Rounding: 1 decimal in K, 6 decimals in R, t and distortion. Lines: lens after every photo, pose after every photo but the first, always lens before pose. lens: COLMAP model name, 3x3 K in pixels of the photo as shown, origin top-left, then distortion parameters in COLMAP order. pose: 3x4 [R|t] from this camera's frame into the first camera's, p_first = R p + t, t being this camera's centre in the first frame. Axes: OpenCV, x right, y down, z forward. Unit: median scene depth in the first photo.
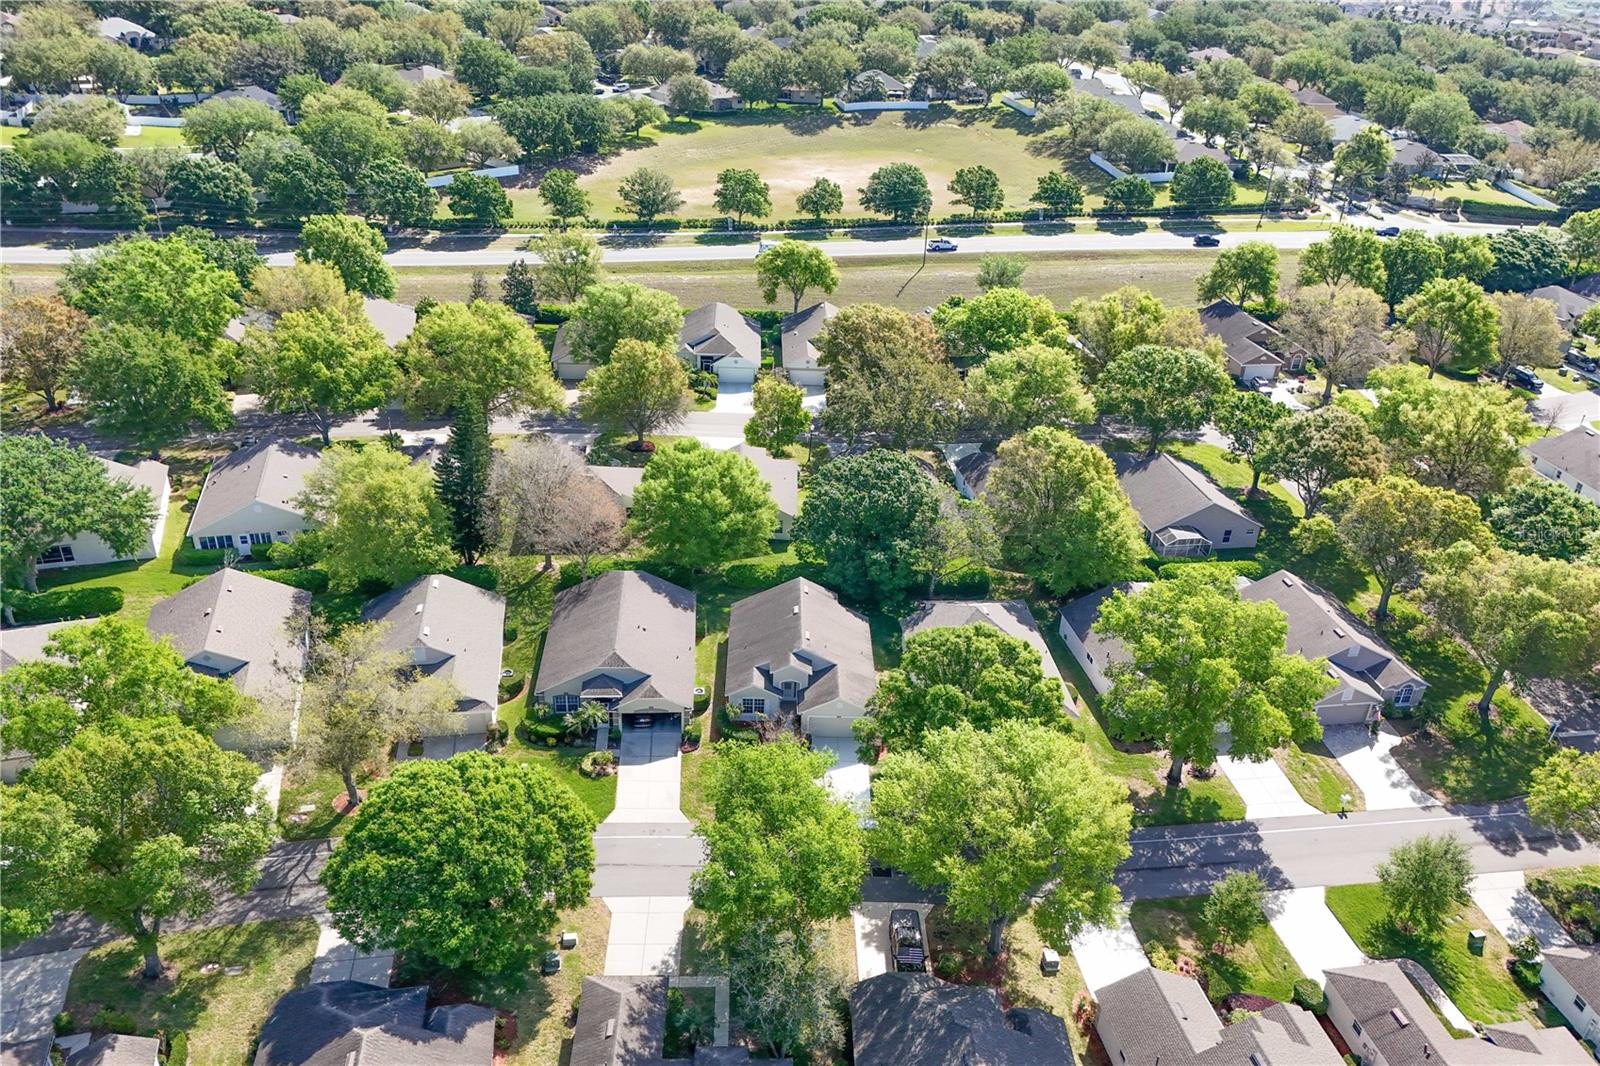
lens RADIAL K [[1153.4, 0, 800.0], [0, 1153.4, 533.0], [0, 0, 1]] dist [0.031826, -0.002026]
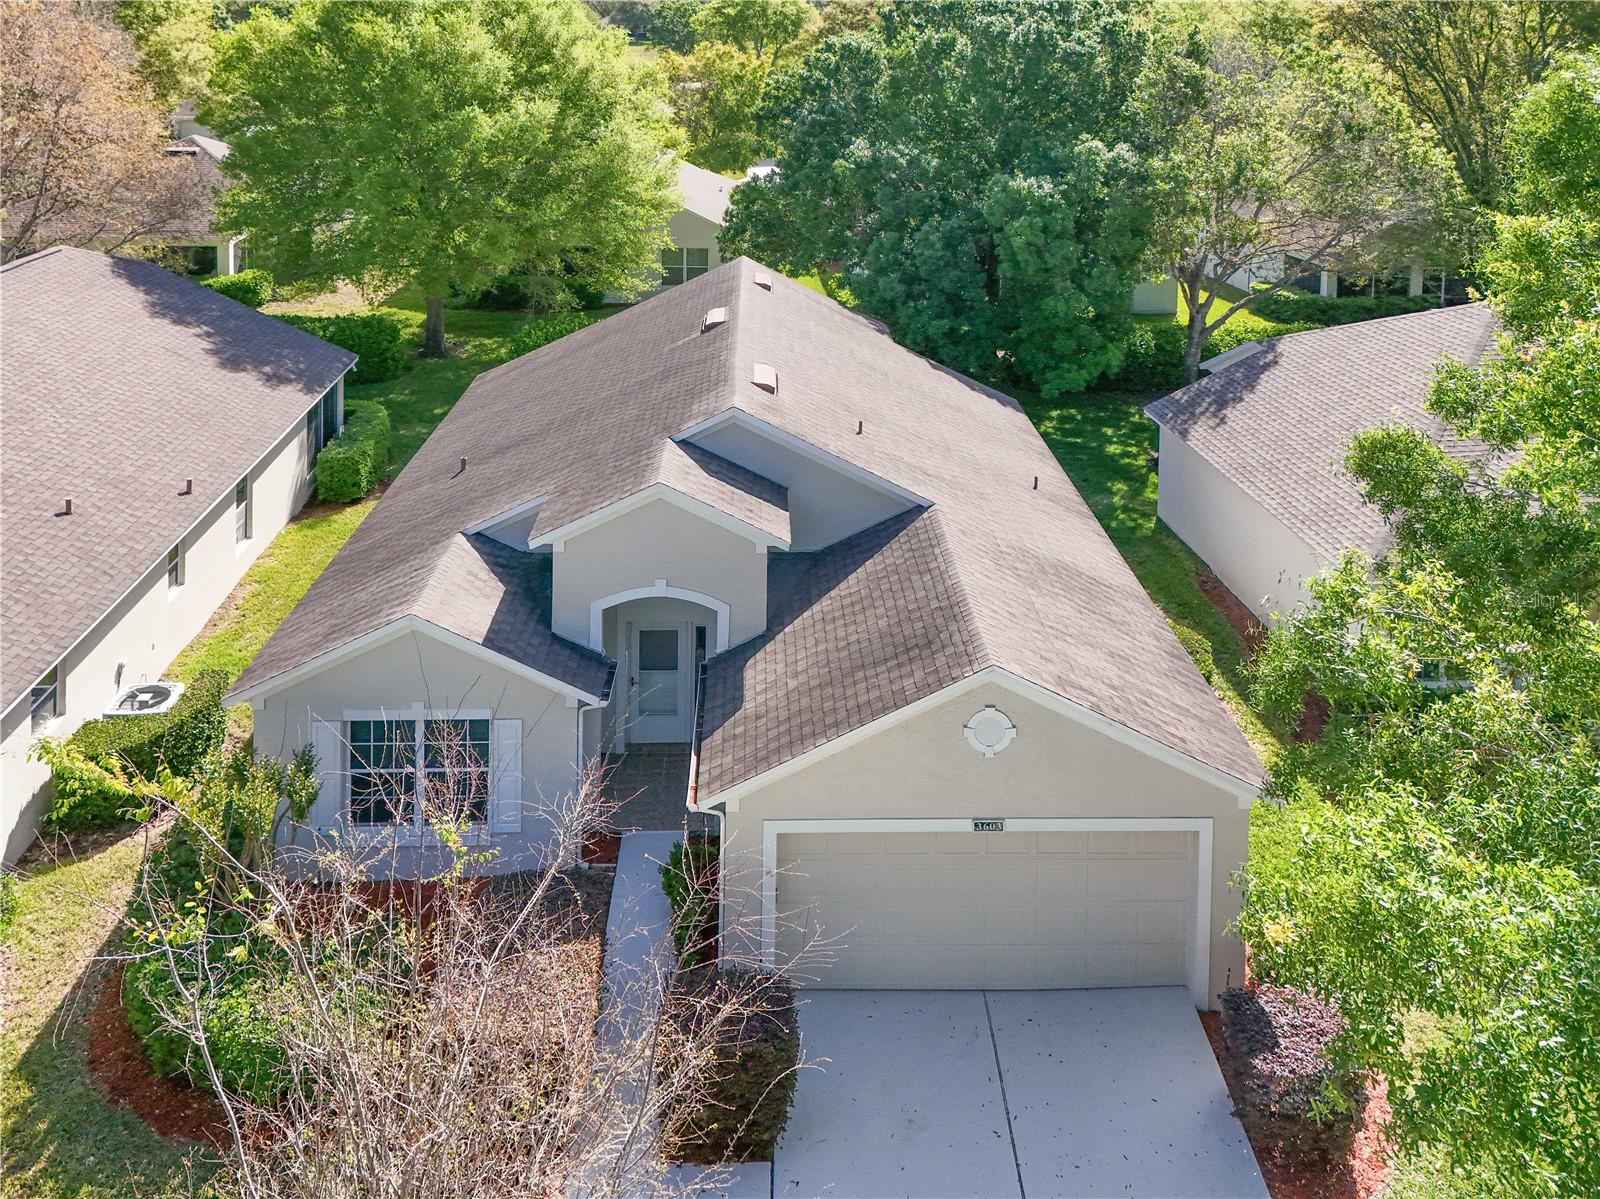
lens RADIAL K [[560.2, 0, 830.5], [0, 560.2, 597.8], [0, 0, 1]] dist [0.001771, 0.000069]
pose [[0.999430, -0.033665, -0.002377, 0.015807], [0.031080, 0.945551, -0.323987, 0.151995], [0.013155, 0.323729, 0.946058, 0.909515]]
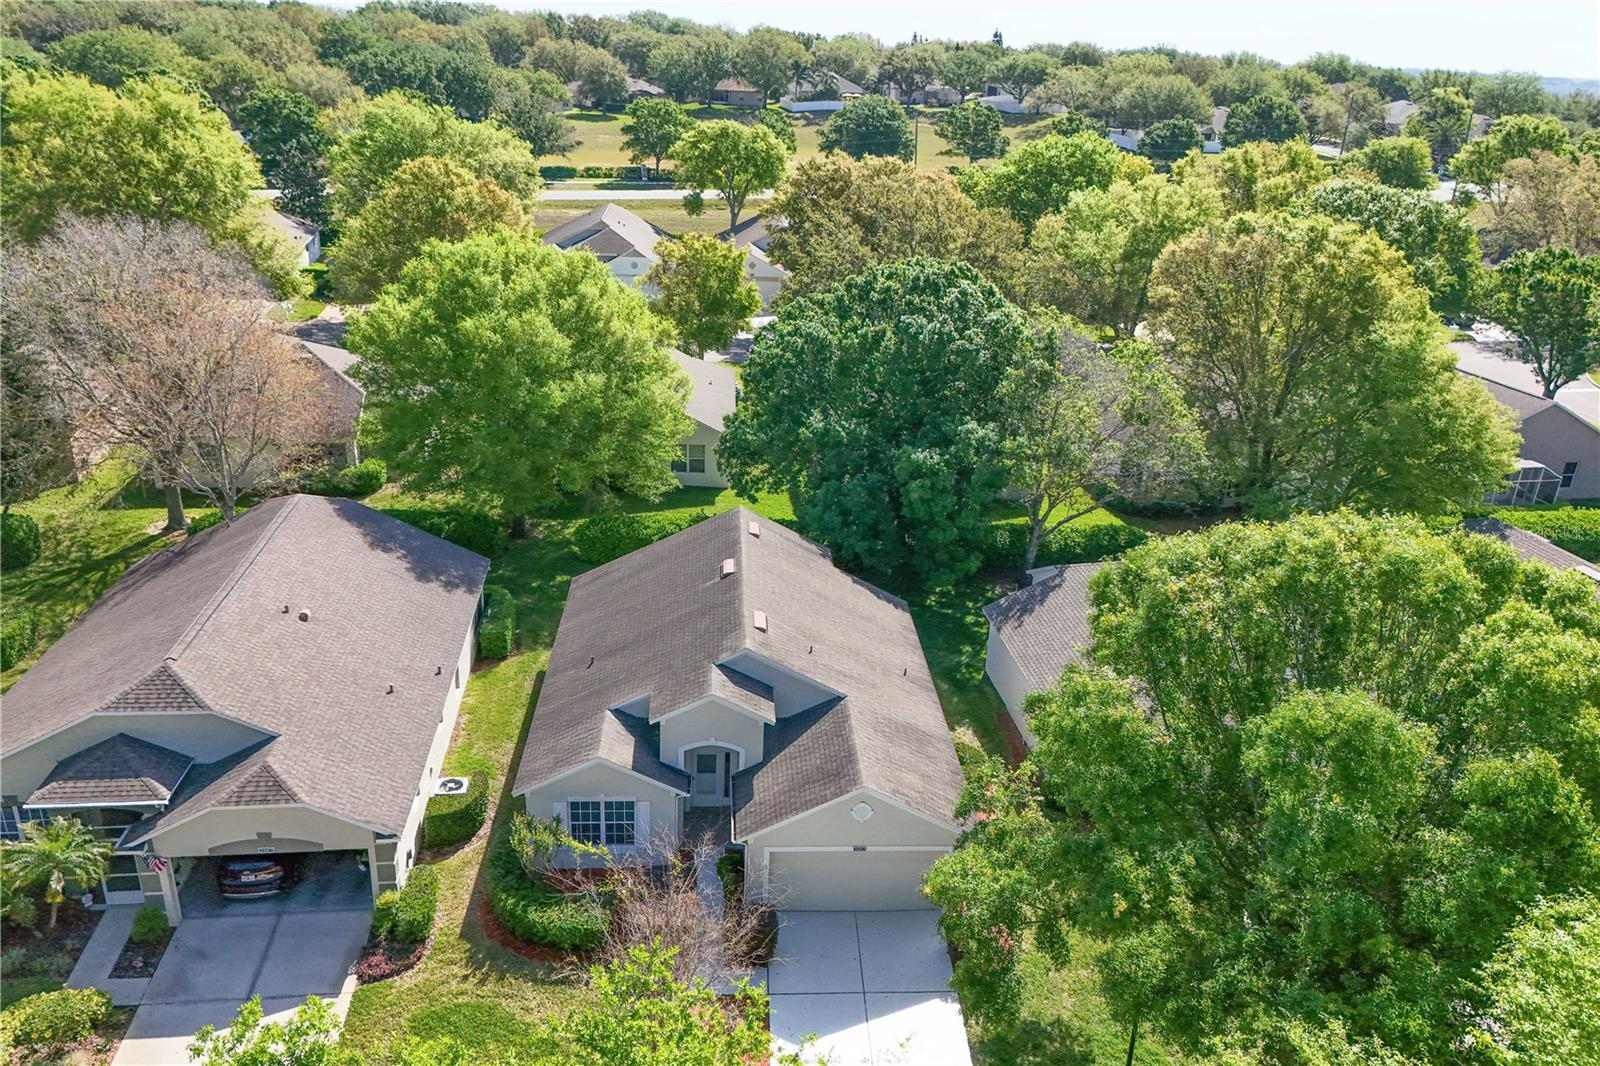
lens RADIAL K [[1273.8, 0, 800.0], [0, 1273.8, 533.0], [0, 0, 1]] dist [0.021749, 0.000303]
pose [[0.998998, -0.017564, 0.041160, 0.003331], [0.021103, 0.995968, -0.087191, 0.097728], [-0.039463, 0.087972, 0.995341, 0.610952]]
